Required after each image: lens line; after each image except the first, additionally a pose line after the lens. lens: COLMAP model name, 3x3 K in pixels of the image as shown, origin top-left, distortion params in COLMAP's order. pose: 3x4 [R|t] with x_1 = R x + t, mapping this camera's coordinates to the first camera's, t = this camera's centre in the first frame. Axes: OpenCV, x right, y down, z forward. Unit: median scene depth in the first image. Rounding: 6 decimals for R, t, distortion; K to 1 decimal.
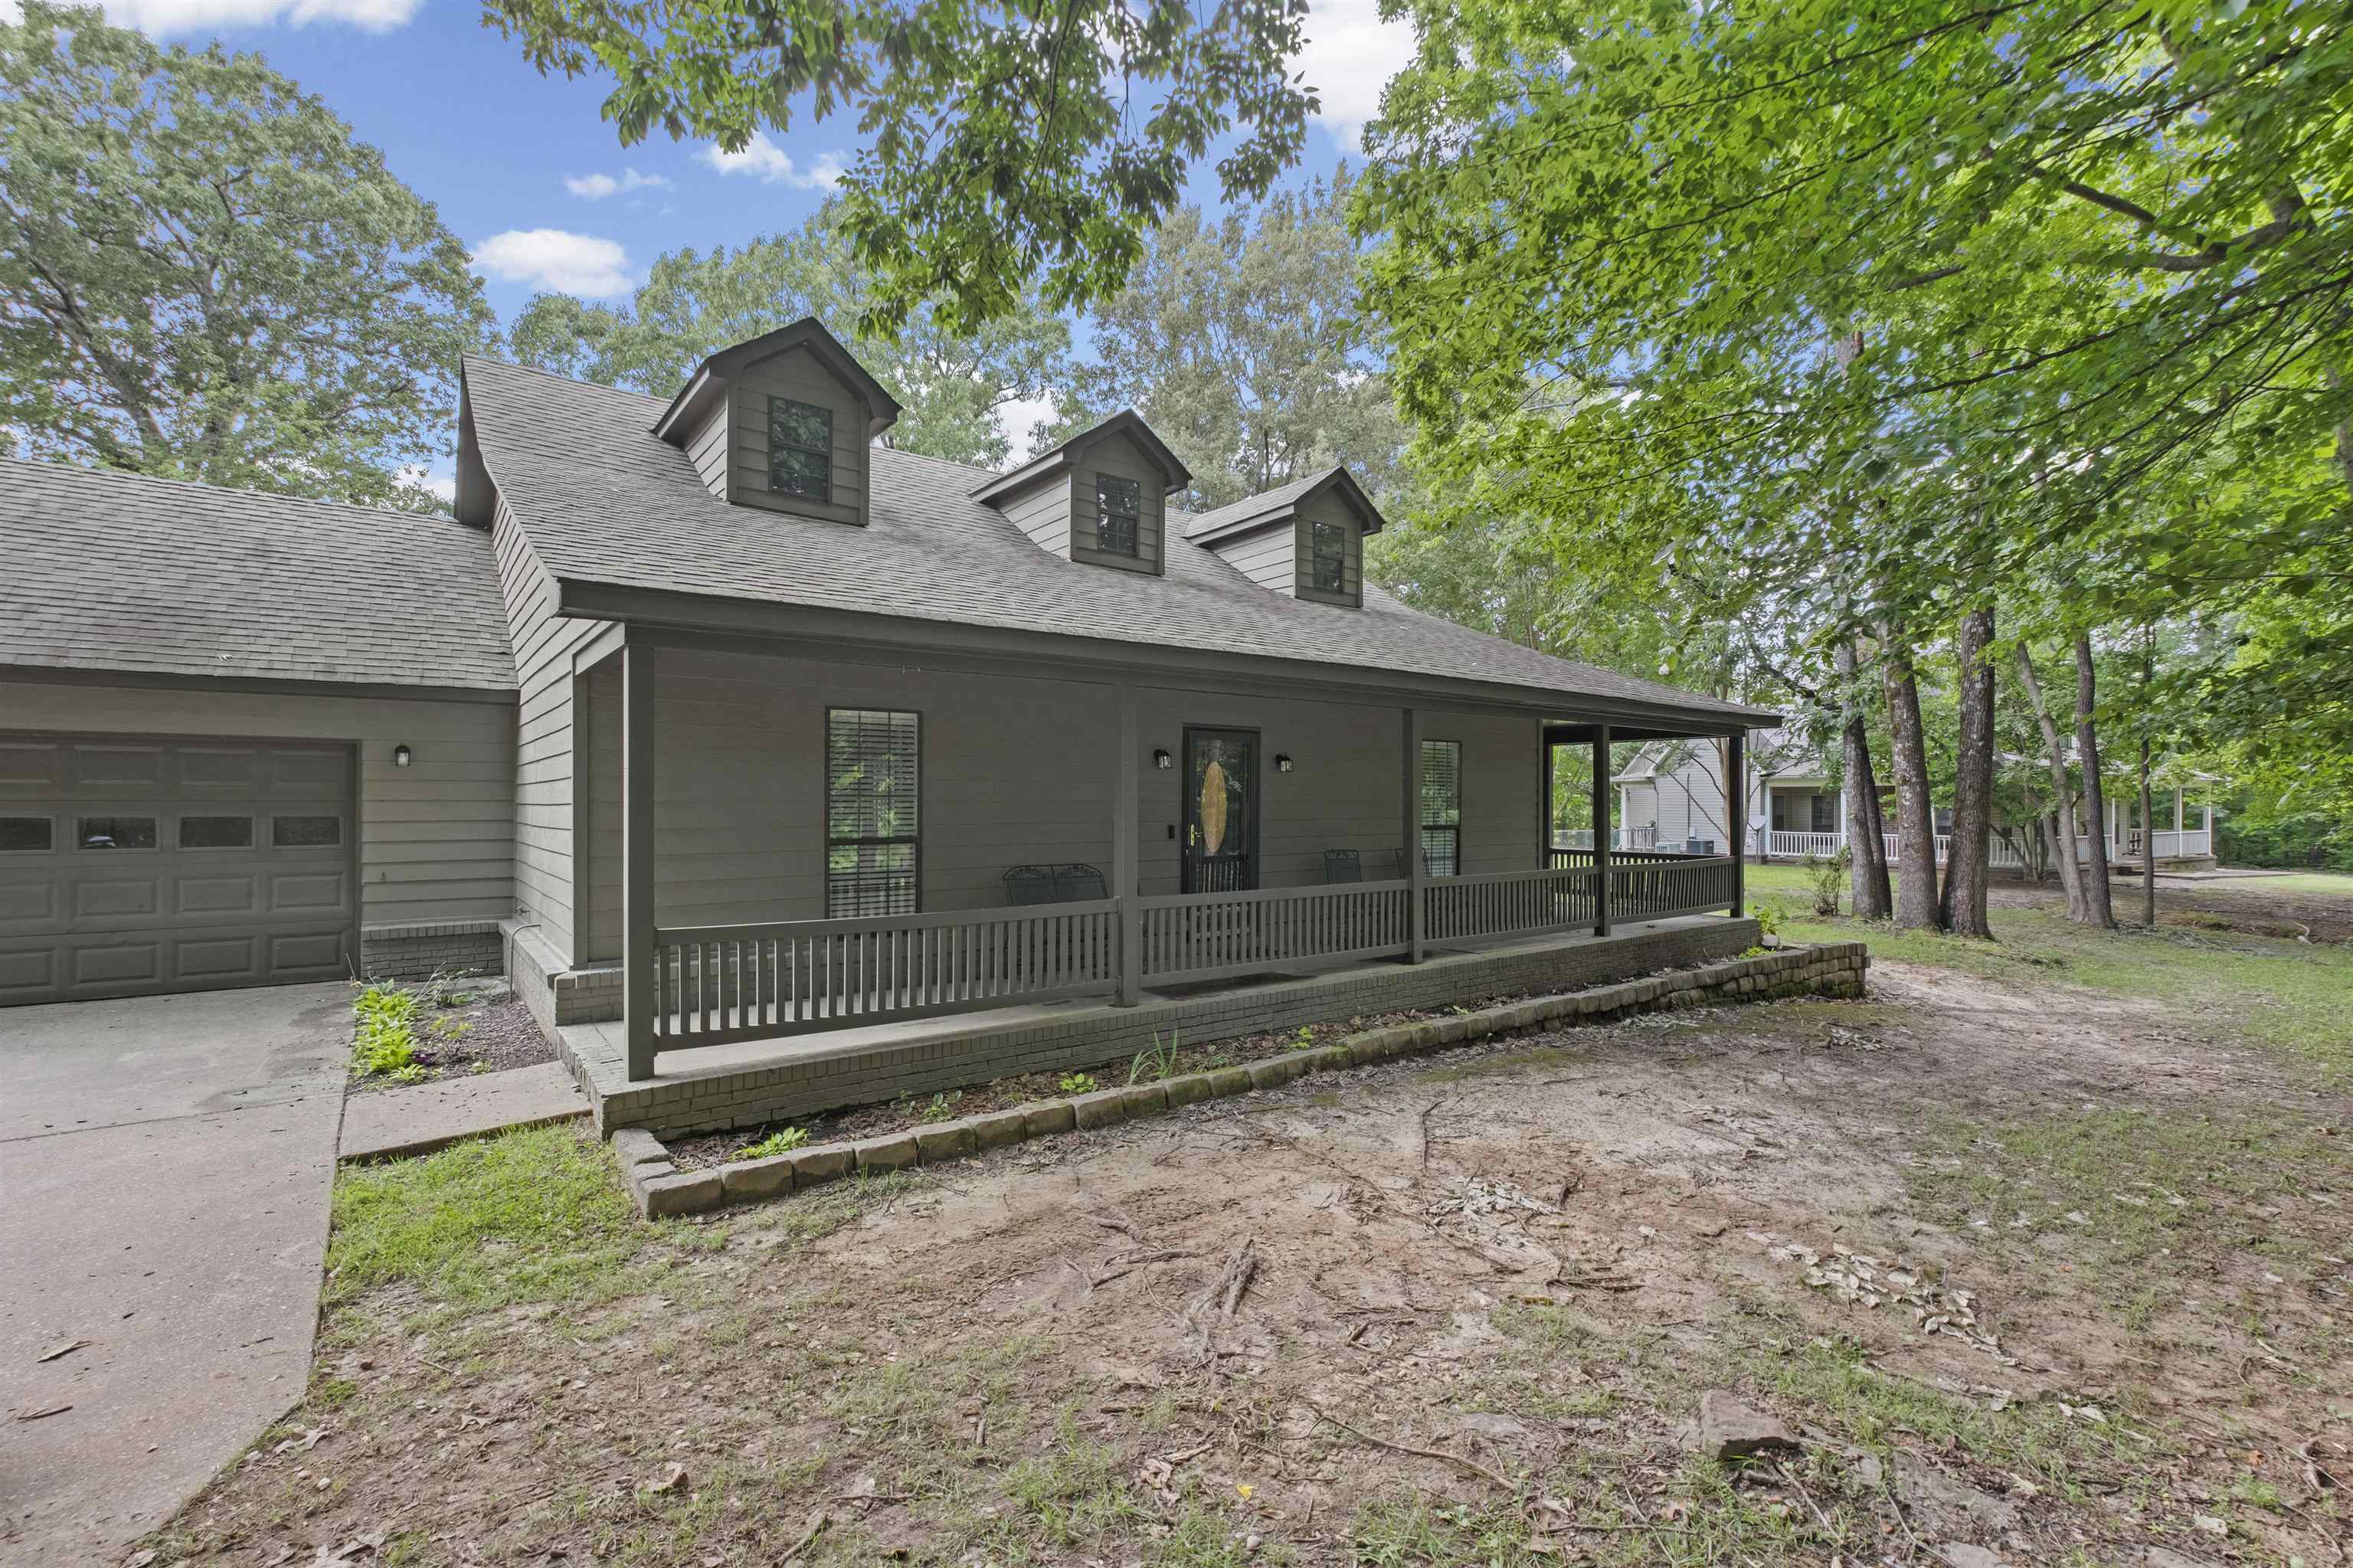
lens RADIAL K [[1047.5, 0, 1168.5], [0, 1047.5, 786.4], [0, 0, 1]] dist [0.008264, -0.005380]
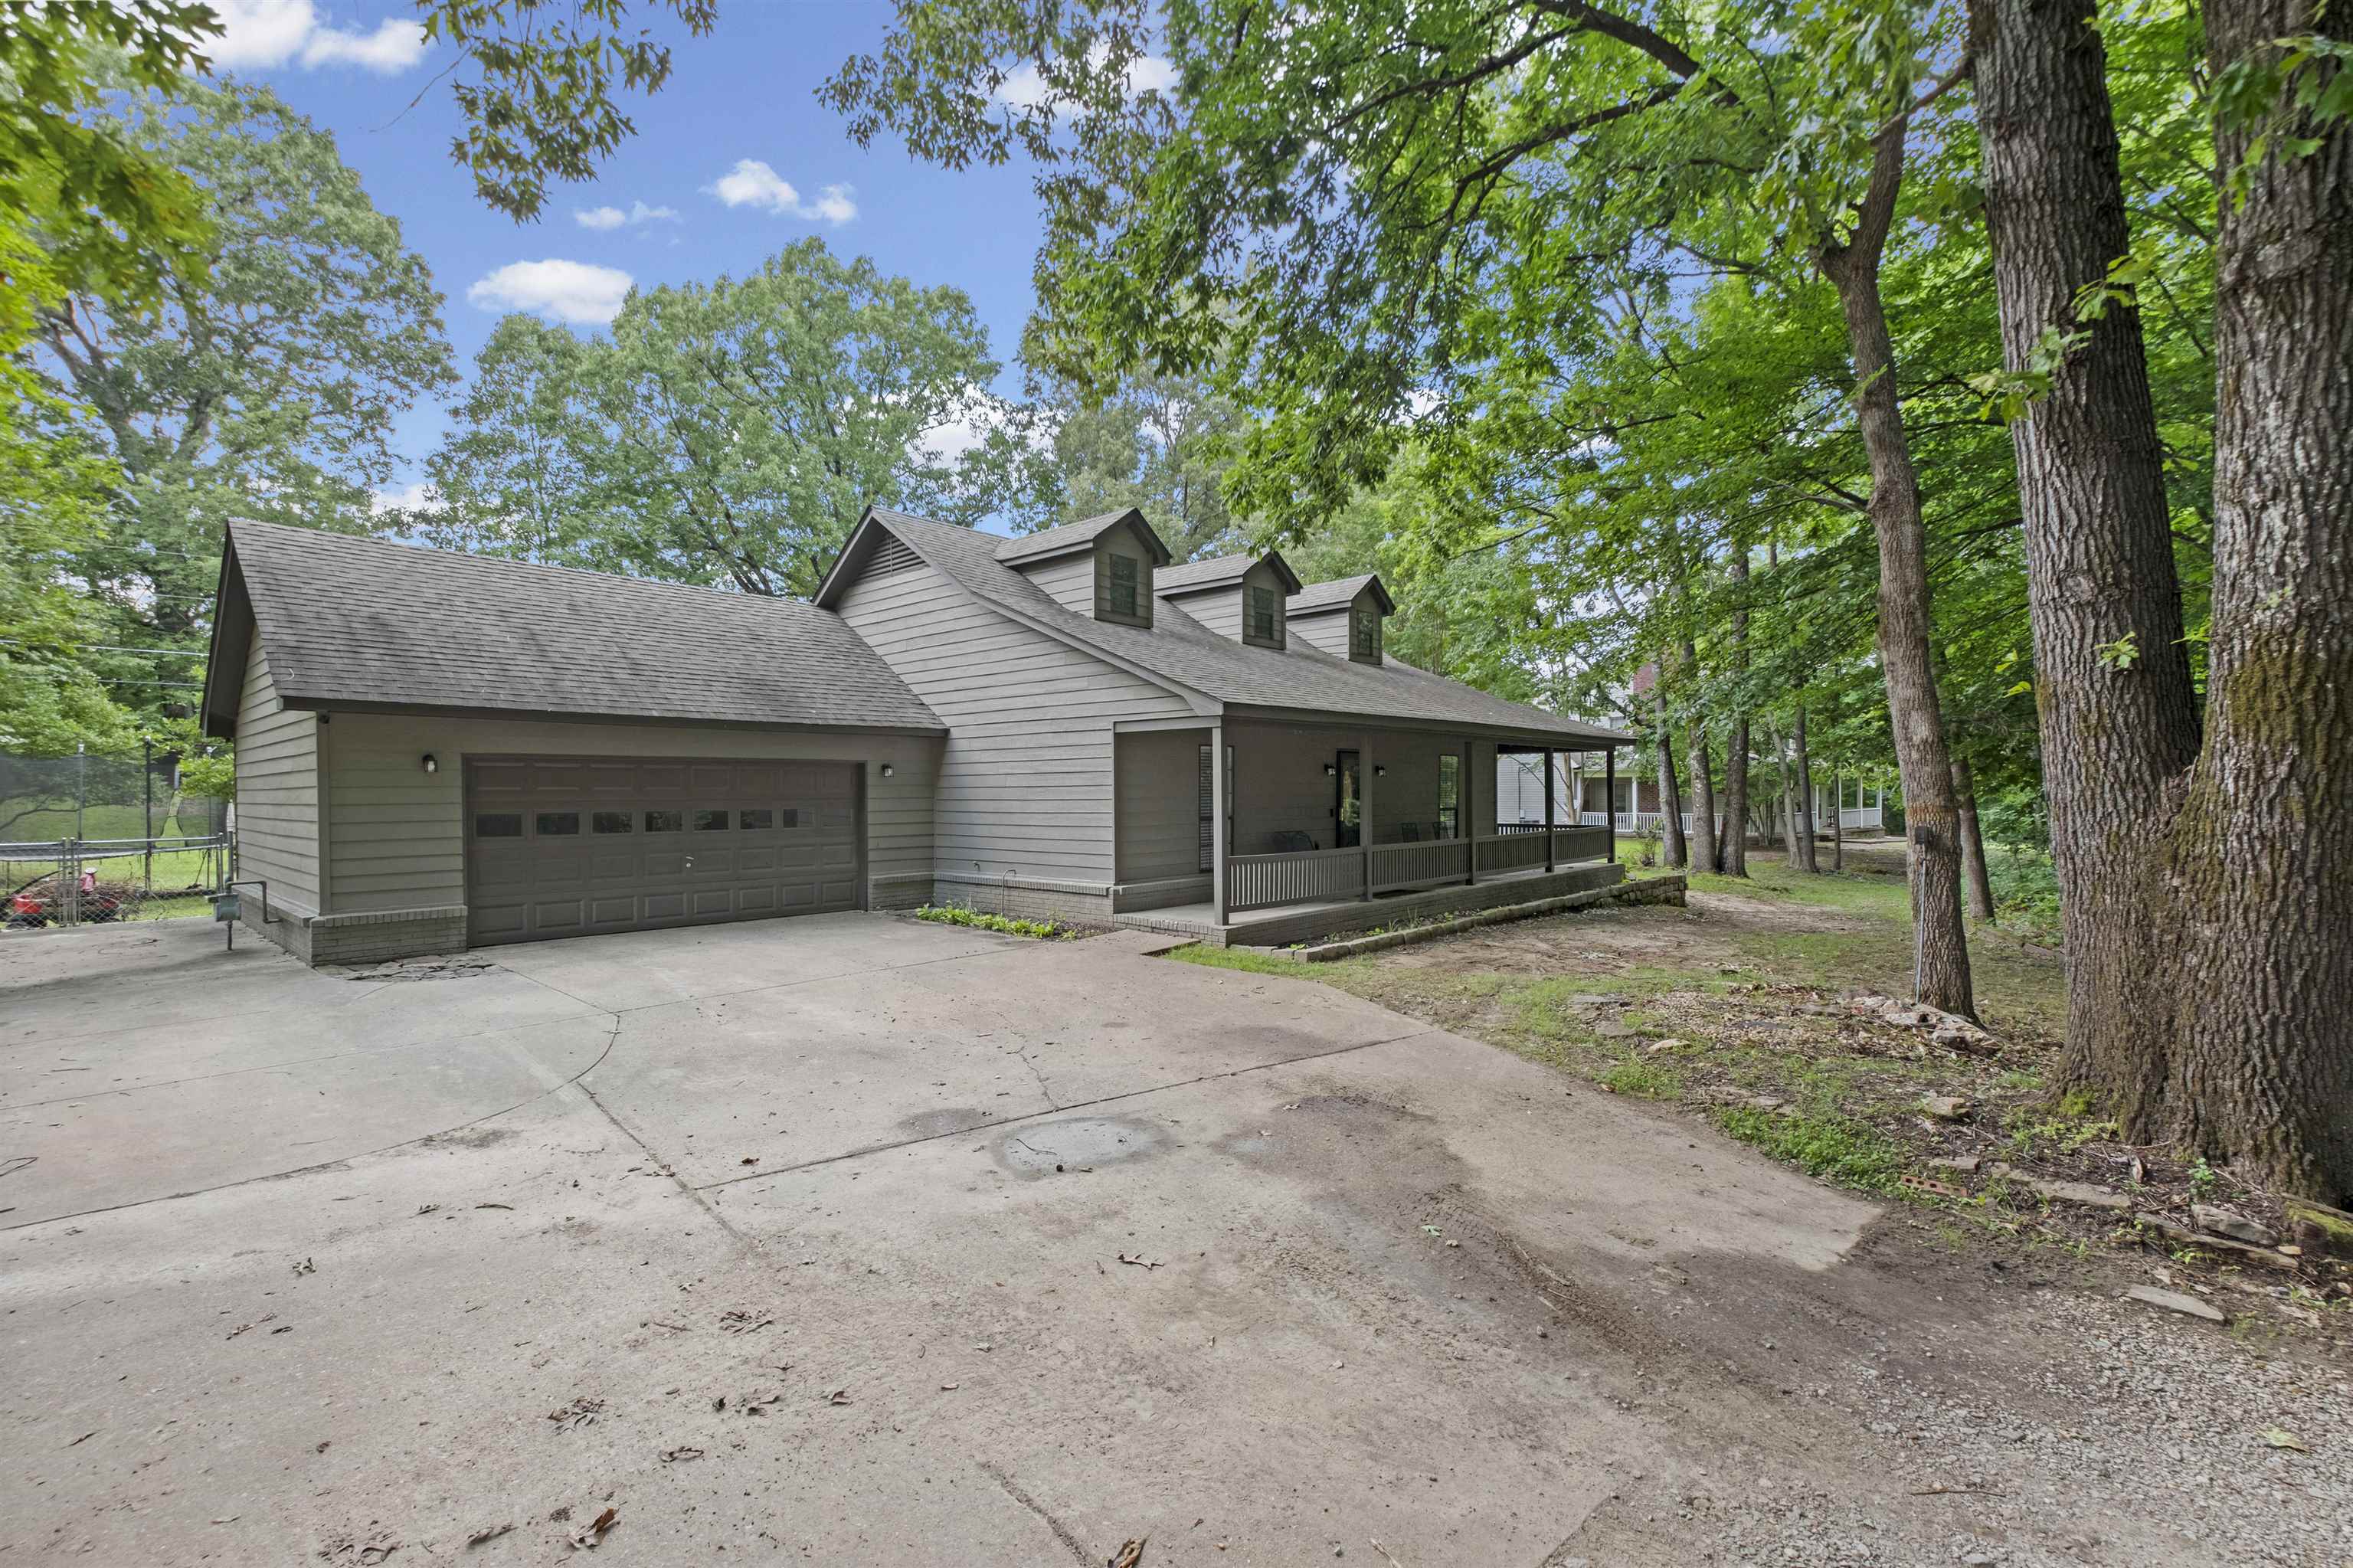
lens RADIAL K [[1047.5, 0, 1177.8], [0, 1047.5, 789.0], [0, 0, 1]] dist [0.008264, -0.005380]
pose [[0.983092, -0.008188, 0.182929, -0.399917], [0.006115, 0.999911, 0.011894, -0.011894], [-0.183010, -0.010574, 0.983054, -0.451725]]
